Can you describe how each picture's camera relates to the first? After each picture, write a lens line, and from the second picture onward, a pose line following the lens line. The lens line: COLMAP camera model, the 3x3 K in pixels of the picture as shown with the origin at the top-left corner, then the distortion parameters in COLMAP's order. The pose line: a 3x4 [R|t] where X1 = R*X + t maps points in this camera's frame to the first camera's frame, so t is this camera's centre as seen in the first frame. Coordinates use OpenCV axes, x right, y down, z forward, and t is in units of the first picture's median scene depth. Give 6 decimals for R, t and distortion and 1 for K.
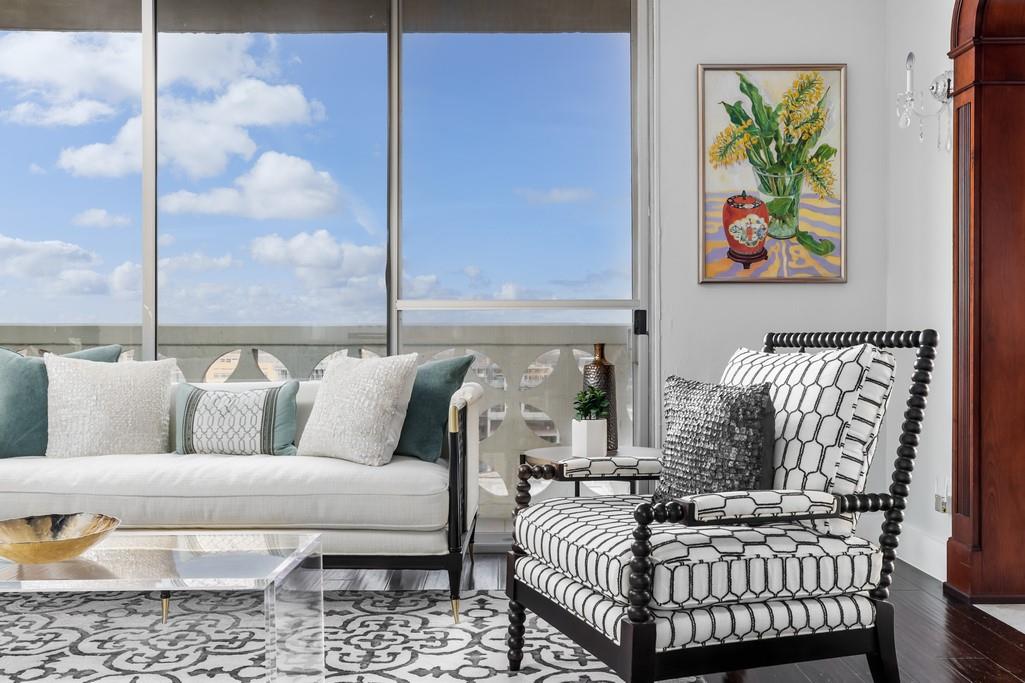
lens RADIAL K [[901.8, 0, 512.5], [0, 901.8, 341.5], [0, 0, 1]] dist [0.002290, 0.008971]
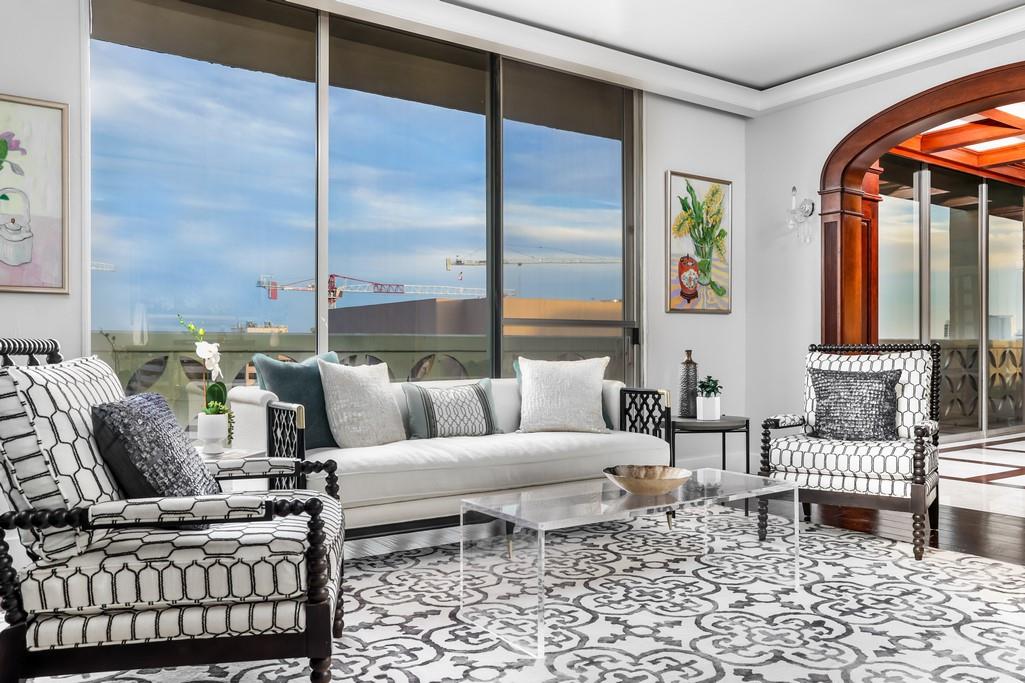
lens RADIAL K [[813.0, 0, 512.5], [0, 813.0, 341.5], [0, 0, 1]] dist [-0.009094, -0.002535]
pose [[0.822770, 0.005796, 0.568345, -0.807073], [0.000474, 0.999941, -0.010884, 0.002252], [-0.568374, 0.009224, 0.822719, 0.003227]]
